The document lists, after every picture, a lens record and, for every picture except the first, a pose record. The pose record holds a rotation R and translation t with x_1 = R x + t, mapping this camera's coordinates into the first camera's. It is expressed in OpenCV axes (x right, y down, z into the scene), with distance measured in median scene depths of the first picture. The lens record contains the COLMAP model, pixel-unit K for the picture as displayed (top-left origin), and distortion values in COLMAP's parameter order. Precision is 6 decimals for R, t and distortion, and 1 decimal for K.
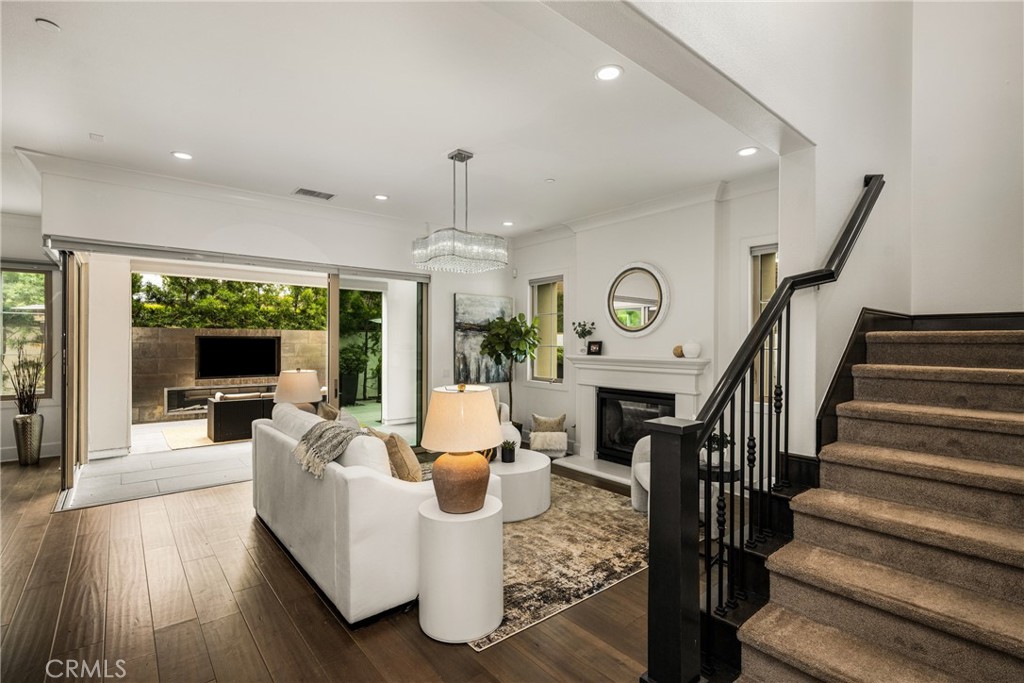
lens RADIAL K [[474.5, 0, 512.0], [0, 474.5, 341.5], [0, 0, 1]] dist [0.000434, 0.000166]
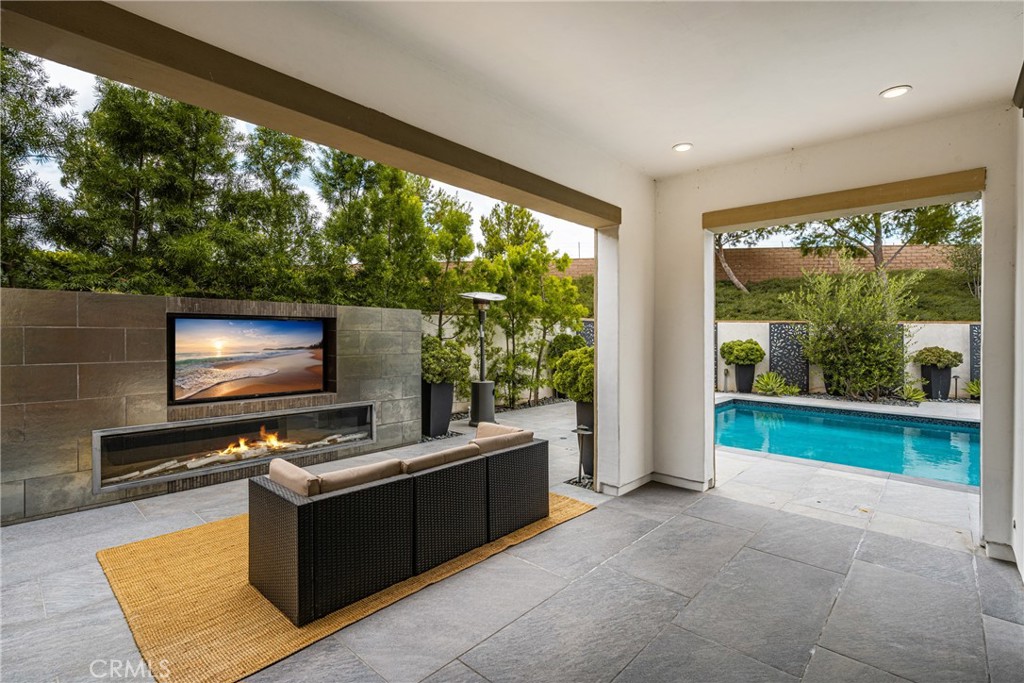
lens RADIAL K [[475.4, 0, 531.9], [0, 475.4, 335.0], [0, 0, 1]] dist [0.019815, -0.000067]
pose [[0.987267, 0.003726, 0.159030, -0.619386], [-0.005013, 0.999958, 0.007697, 0.007119], [-0.158994, -0.008396, 0.987244, 0.760760]]
